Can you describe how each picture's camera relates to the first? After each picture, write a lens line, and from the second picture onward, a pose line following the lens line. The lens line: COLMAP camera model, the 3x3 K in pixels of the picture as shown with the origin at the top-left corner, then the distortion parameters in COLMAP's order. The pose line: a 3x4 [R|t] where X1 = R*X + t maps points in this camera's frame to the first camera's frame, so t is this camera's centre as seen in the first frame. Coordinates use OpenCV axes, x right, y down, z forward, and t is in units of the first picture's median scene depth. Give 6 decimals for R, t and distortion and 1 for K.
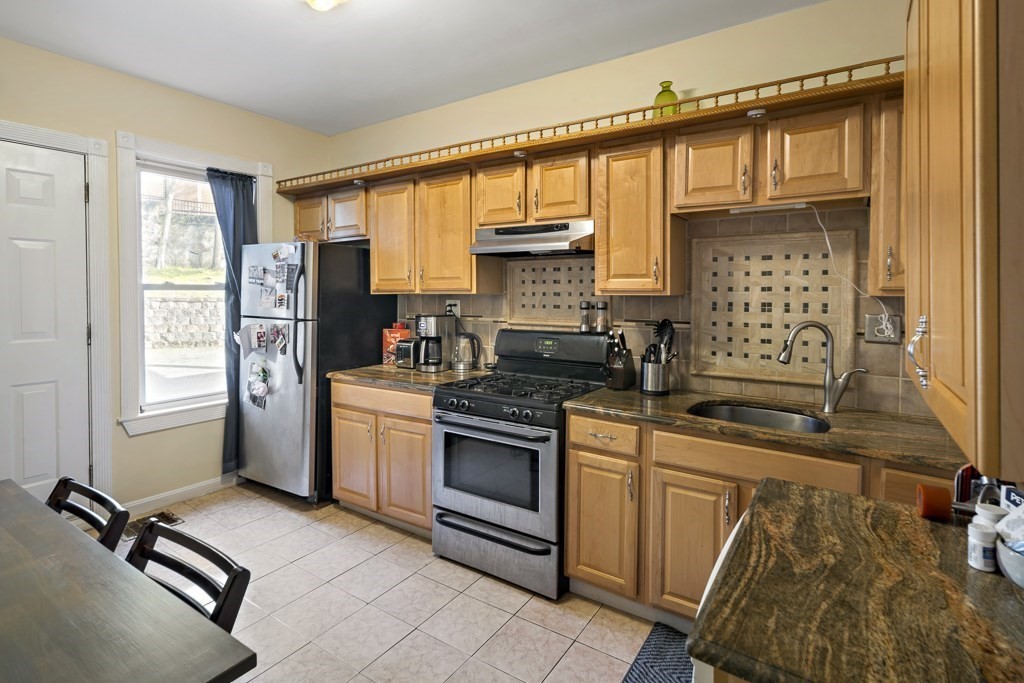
lens RADIAL K [[505.2, 0, 521.3], [0, 505.2, 301.2], [0, 0, 1]] dist [0.001883, -0.001088]
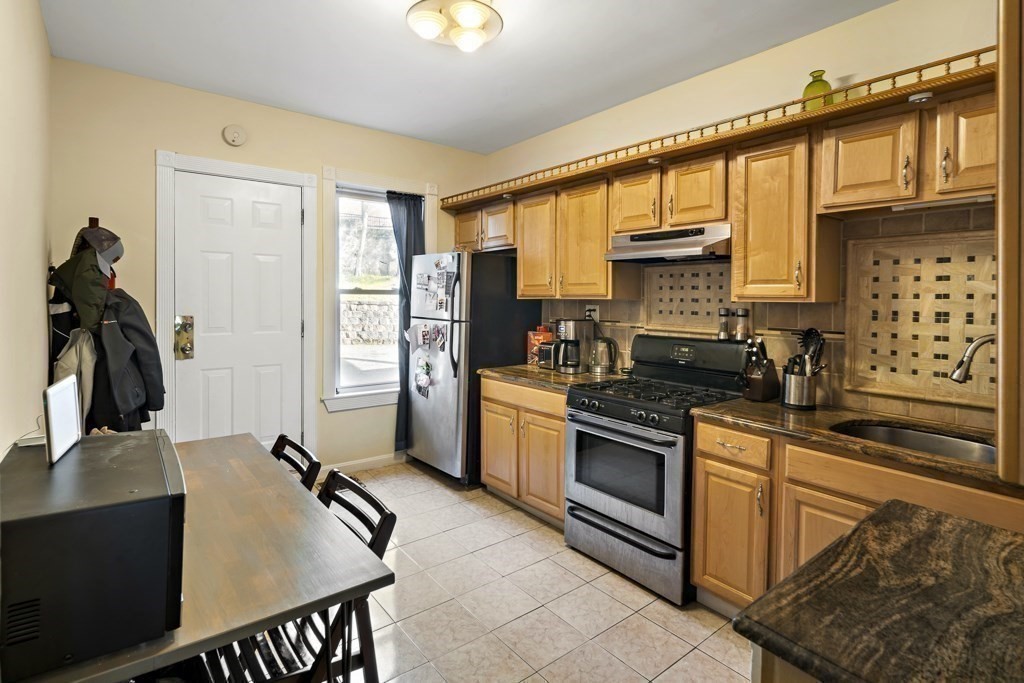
lens RADIAL K [[508.8, 0, 519.4], [0, 508.8, 307.8], [0, 0, 1]] dist [-0.001766, -0.000037]
pose [[0.951186, 0.013920, -0.308305, 0.057697], [-0.013868, 0.999901, 0.002360, 0.003349], [0.308307, 0.002030, 0.951285, -0.047202]]
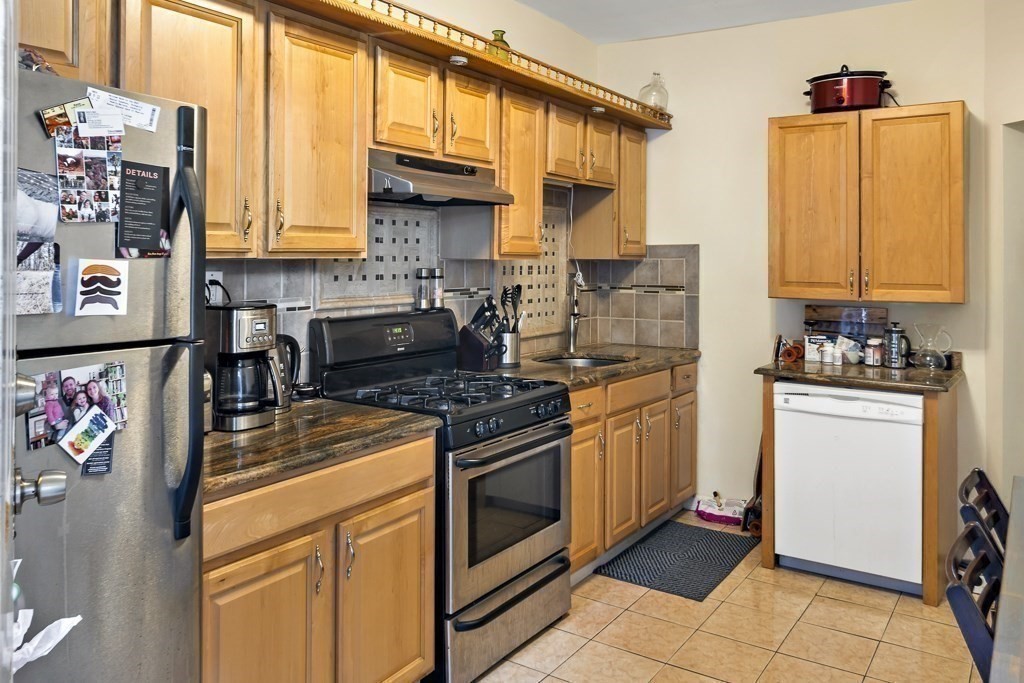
lens RADIAL K [[801.3, 0, 512.0], [0, 801.3, 245.1], [0, 0, 1]] dist [-0.002309, 0.001366]
pose [[0.001599, 0.011775, 0.999929, -1.130148], [0.010192, 0.999879, -0.011791, -0.019703], [-0.999947, 0.010210, 0.001479, 0.932862]]
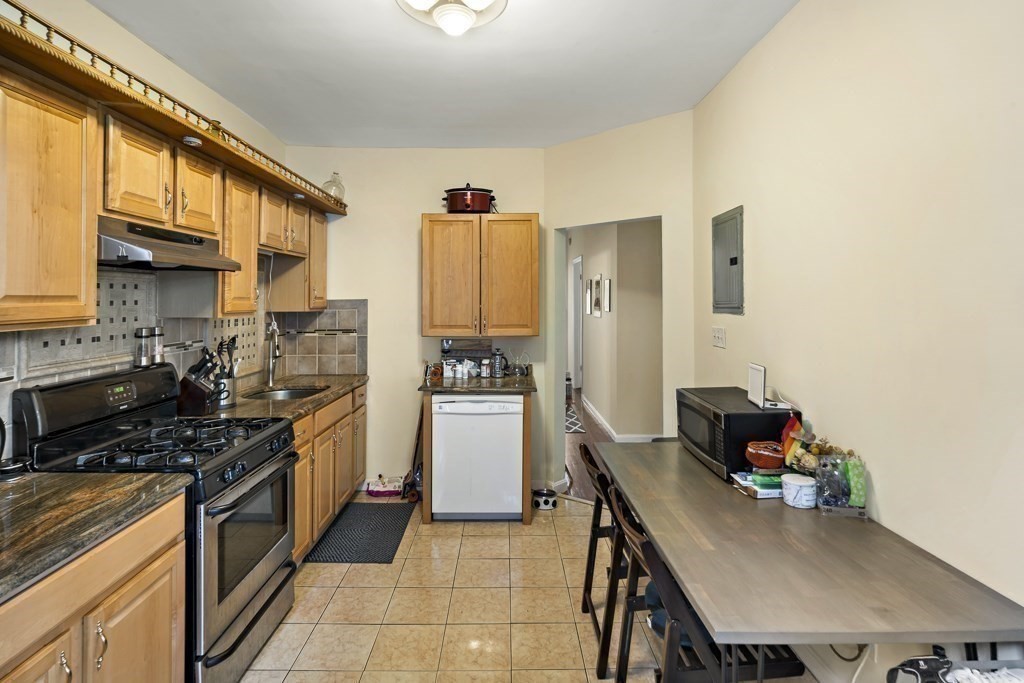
lens RADIAL K [[524.4, 0, 506.0], [0, 524.4, 289.4], [0, 0, 1]] dist [0.001545, -0.000144]
pose [[-0.552824, 0.013286, 0.833192, -0.954618], [0.015204, 0.999867, -0.005855, -0.050823], [-0.833159, 0.009431, -0.552953, 1.054478]]
